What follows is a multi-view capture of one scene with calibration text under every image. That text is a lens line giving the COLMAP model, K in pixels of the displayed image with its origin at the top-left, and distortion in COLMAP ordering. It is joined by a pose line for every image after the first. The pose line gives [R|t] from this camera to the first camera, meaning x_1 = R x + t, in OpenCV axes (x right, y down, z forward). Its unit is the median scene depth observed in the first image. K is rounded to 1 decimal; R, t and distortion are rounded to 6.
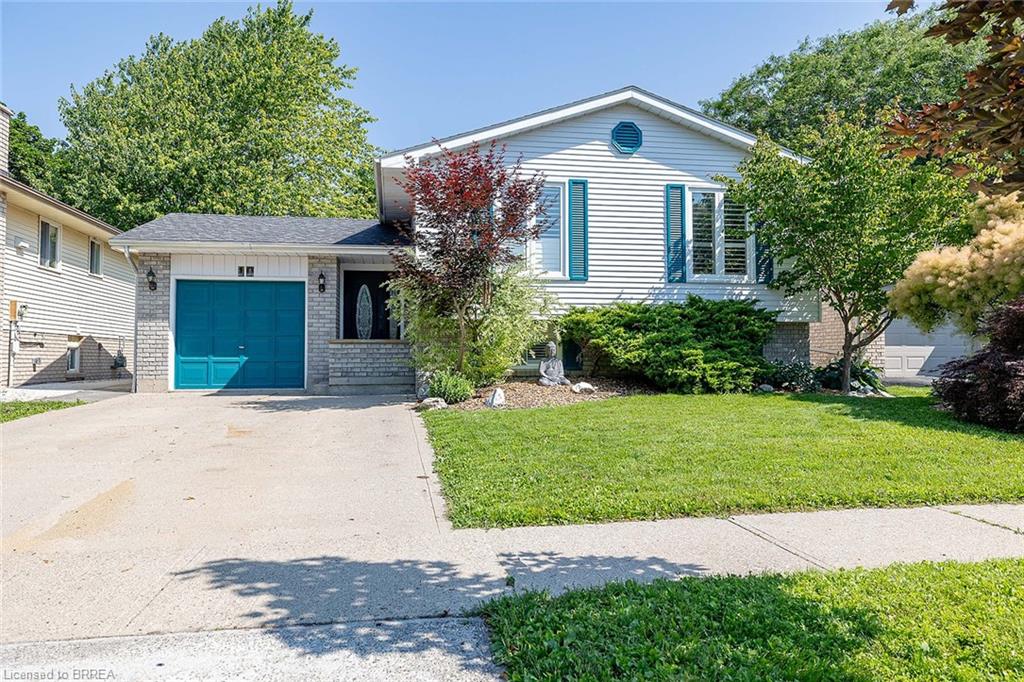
lens RADIAL K [[715.0, 0, 510.6], [0, 715.0, 341.8], [0, 0, 1]] dist [0.000113, -0.003836]
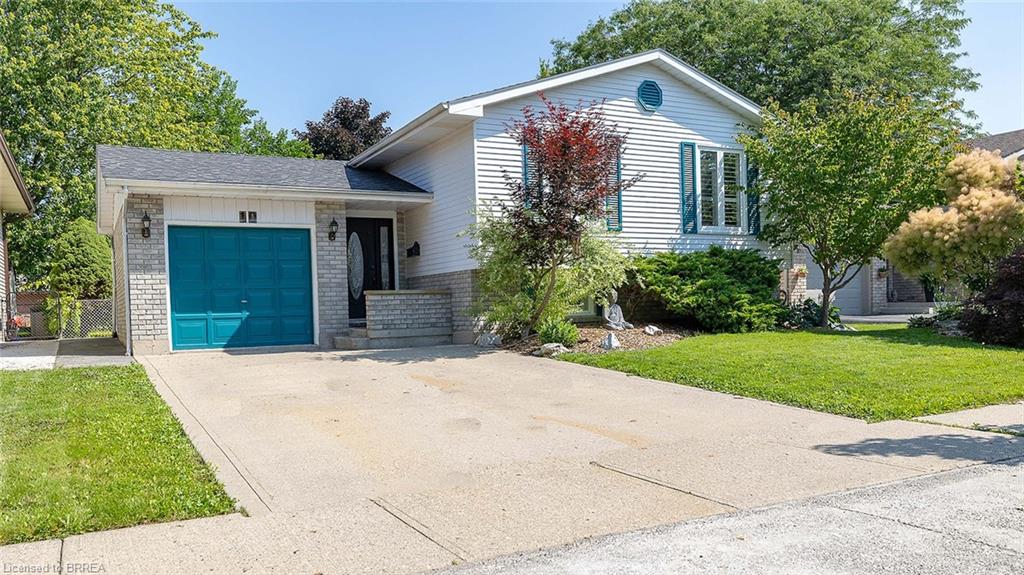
lens RADIAL K [[794.3, 0, 513.9], [0, 794.3, 338.1], [0, 0, 1]] dist [-0.006605, 0.005408]
pose [[0.947260, -0.034525, 0.318602, -0.409614], [0.016645, 0.998138, 0.058674, 0.000884], [-0.320035, -0.050277, 0.946071, -0.067139]]
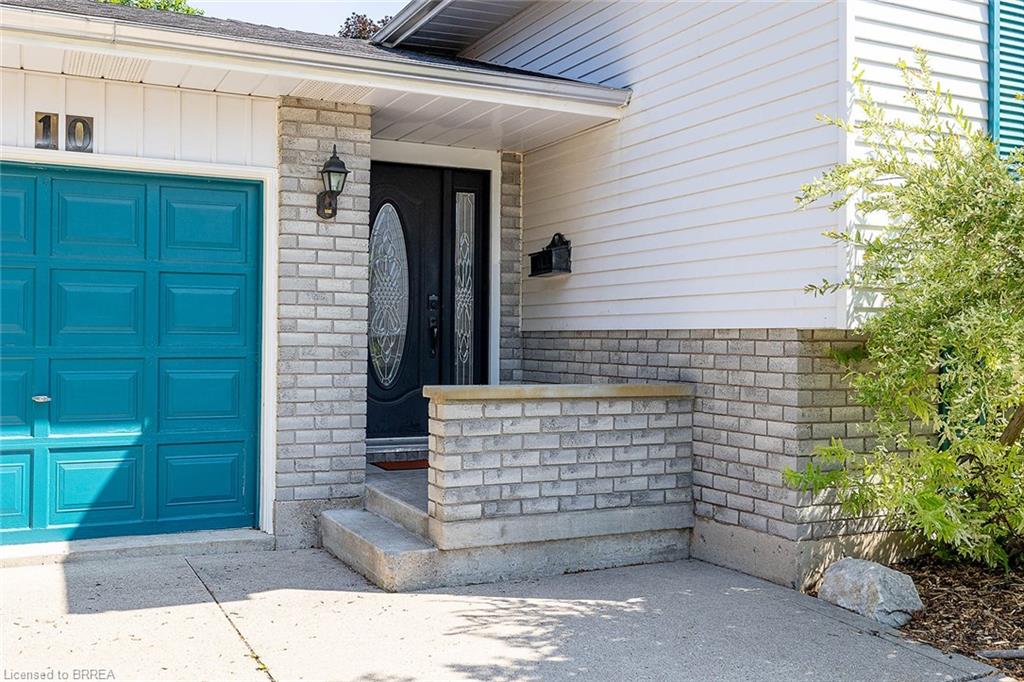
lens RADIAL K [[1015.5, 0, 514.4], [0, 1015.5, 338.0], [0, 0, 1]] dist [0.009099, 0.000000]
pose [[0.959852, 0.013335, 0.280191, -0.338031], [-0.020334, 0.999549, 0.022086, -0.032047], [-0.279770, -0.026897, 0.959690, 0.610129]]
